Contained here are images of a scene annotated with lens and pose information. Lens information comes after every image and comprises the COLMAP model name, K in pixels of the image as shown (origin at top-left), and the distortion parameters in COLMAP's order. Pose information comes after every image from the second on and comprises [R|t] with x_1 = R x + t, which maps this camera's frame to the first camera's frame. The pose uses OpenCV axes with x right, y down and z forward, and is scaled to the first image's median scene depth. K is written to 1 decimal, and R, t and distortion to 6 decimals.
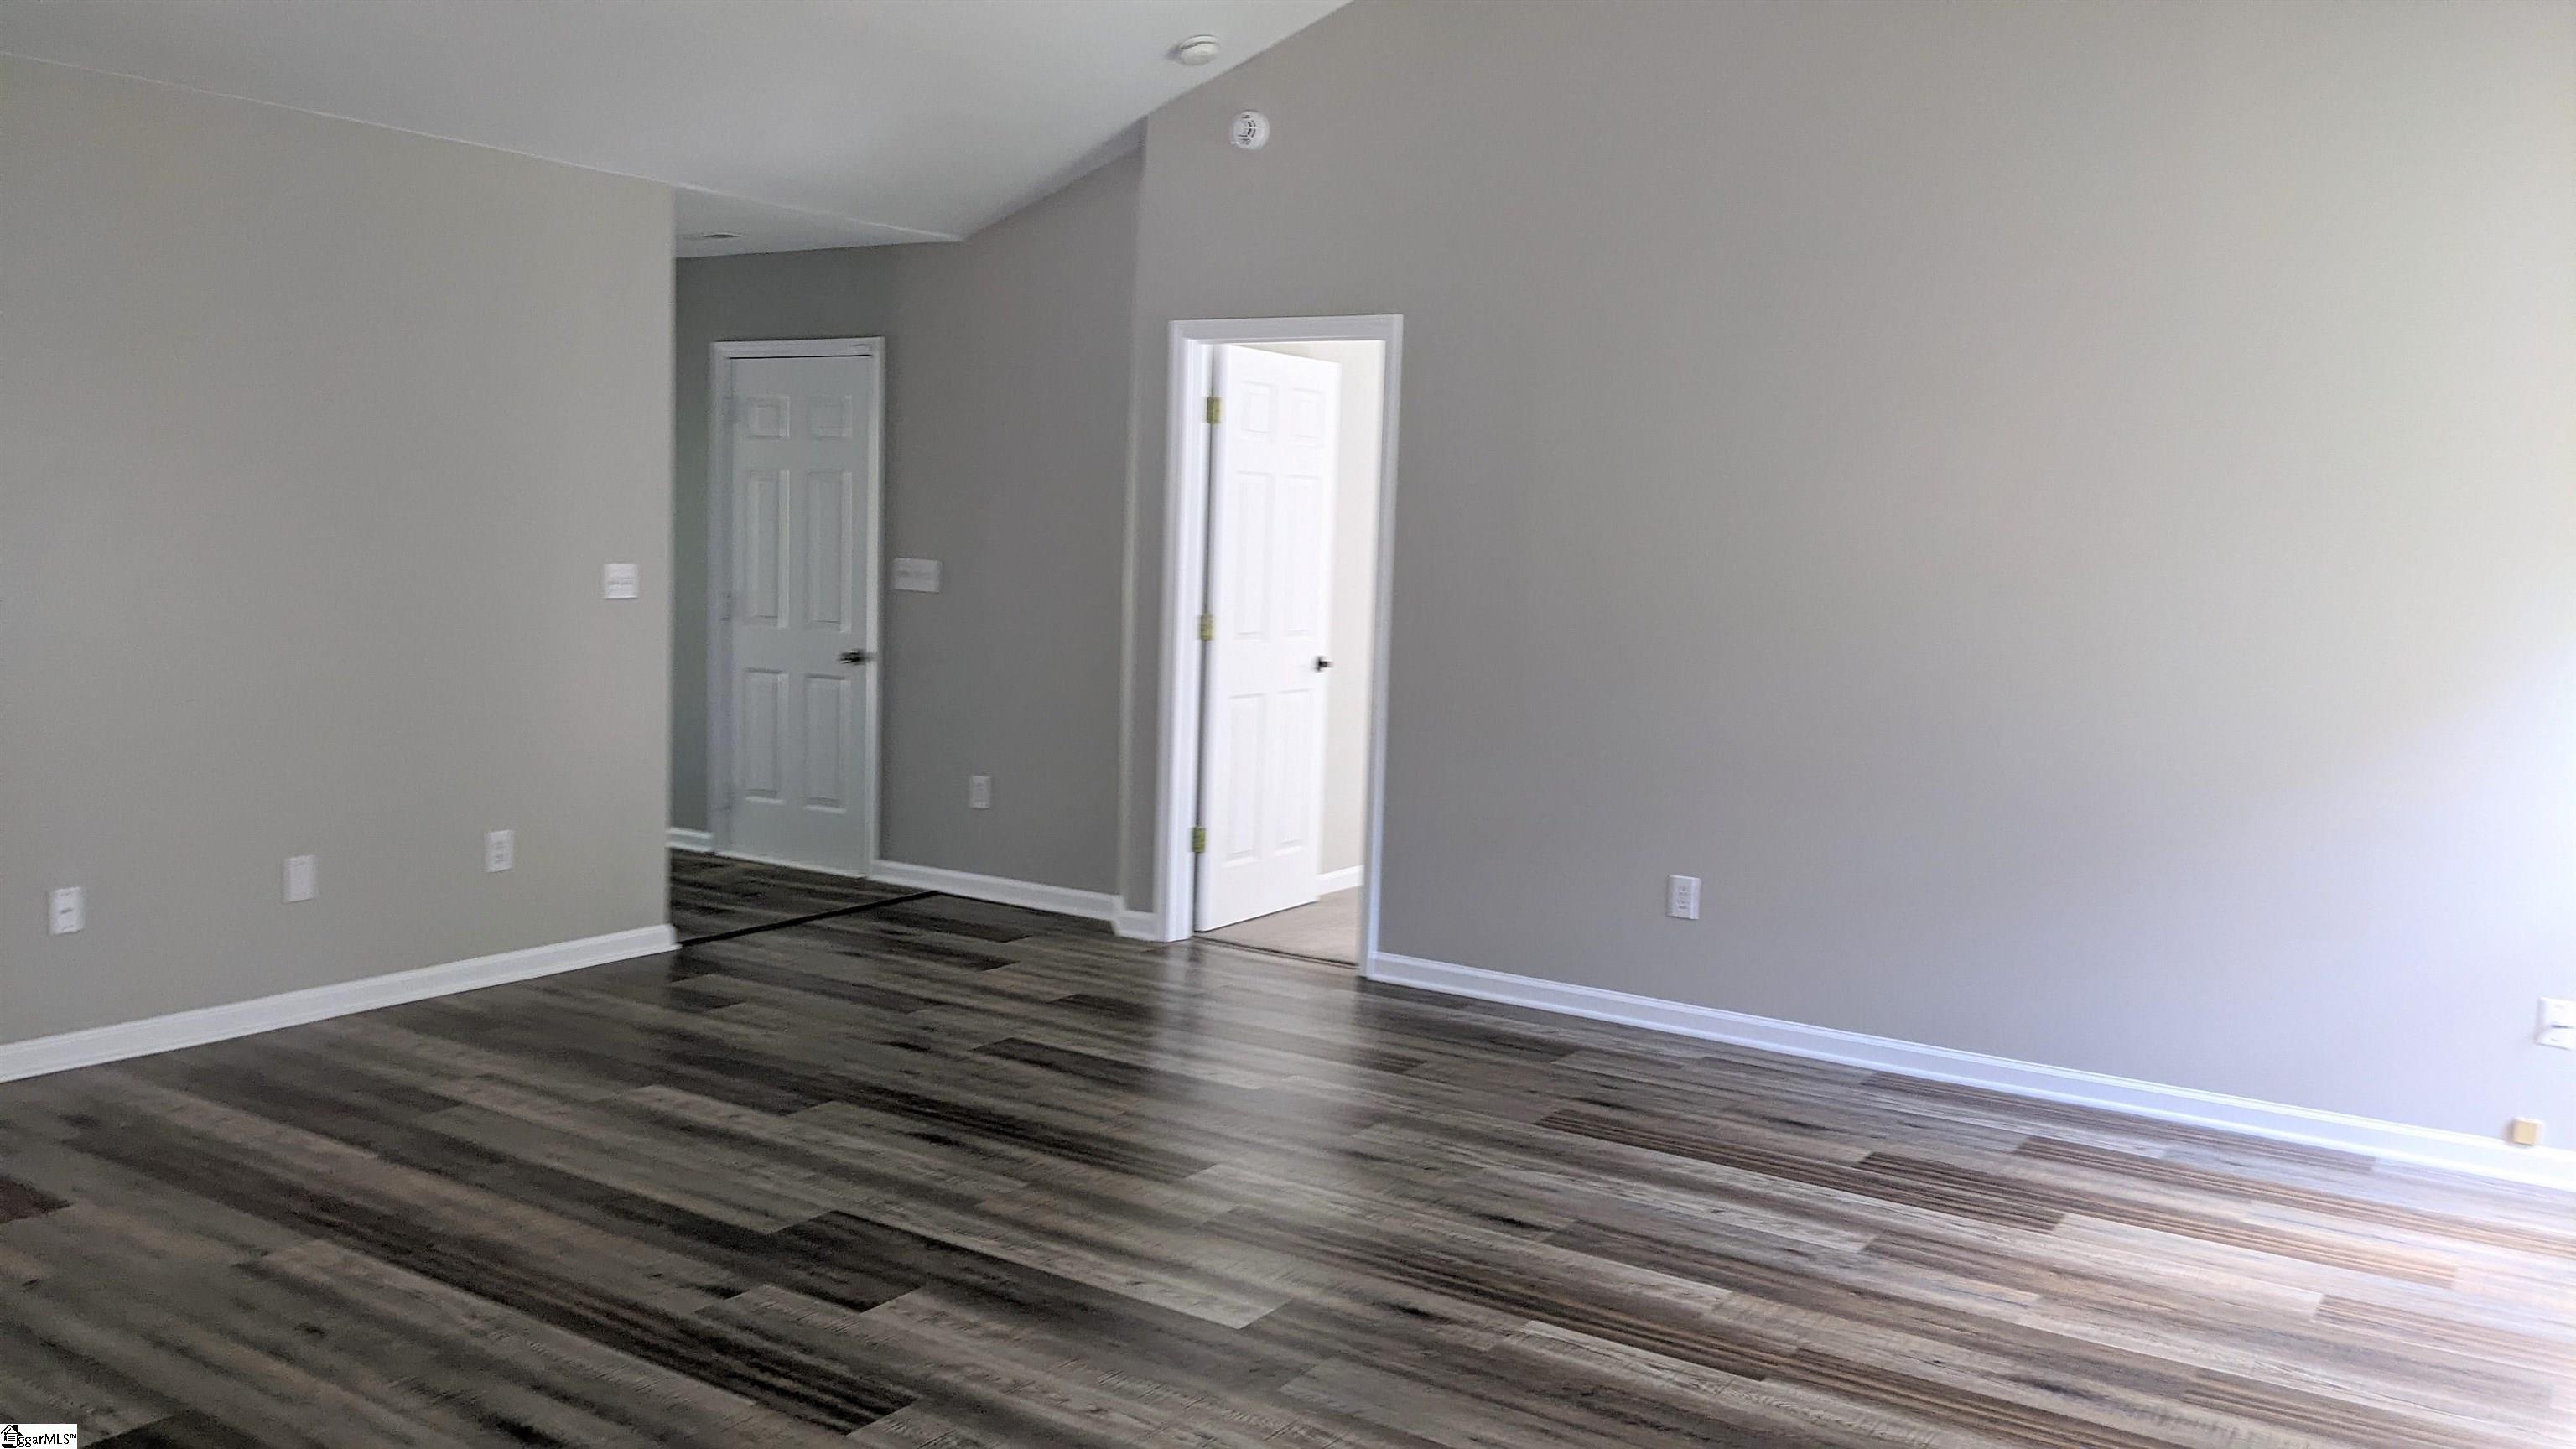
lens RADIAL K [[2004.9, 0, 1334.3], [0, 2004.9, 777.0], [0, 0, 1]] dist [0.055660, -0.089610]
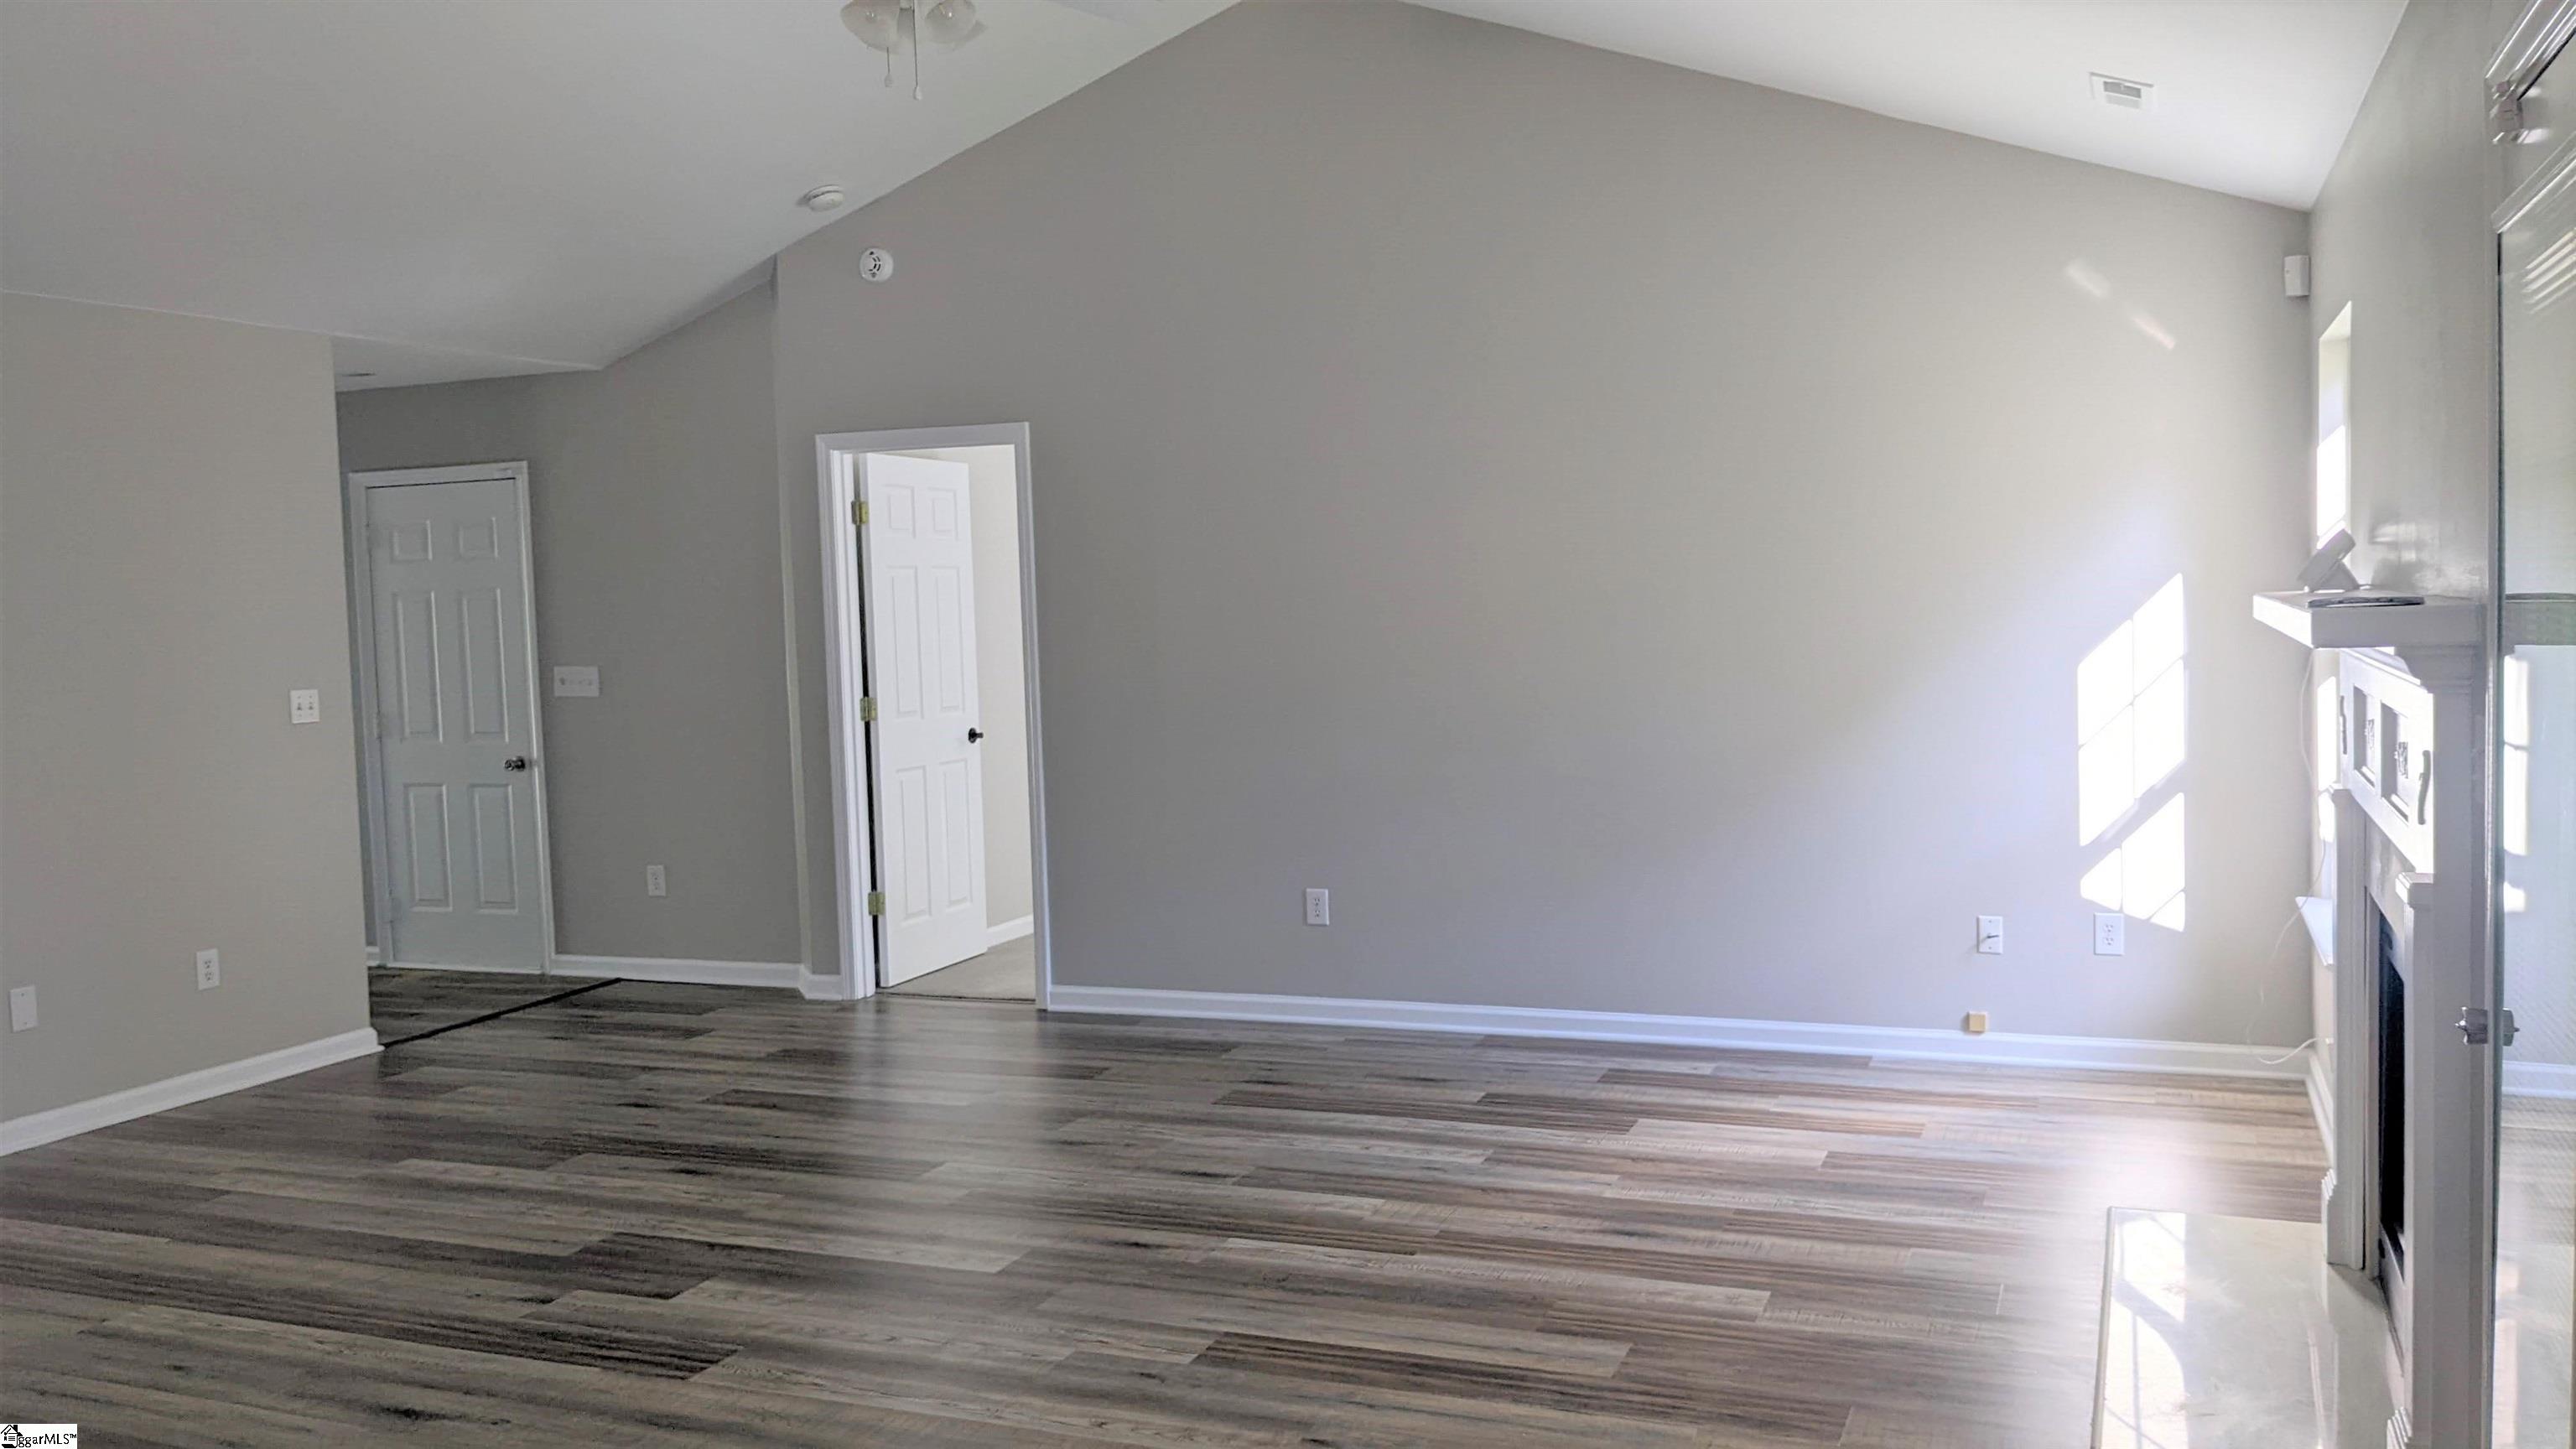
lens RADIAL K [[2004.9, 0, 1299.3], [0, 2004.9, 782.0], [0, 0, 1]] dist [0.055660, -0.089610]
pose [[0.981414, -0.079207, 0.174793, -0.043260], [0.084896, 0.996069, -0.025300, 0.019568], [-0.172102, 0.039669, 0.984280, -0.188481]]
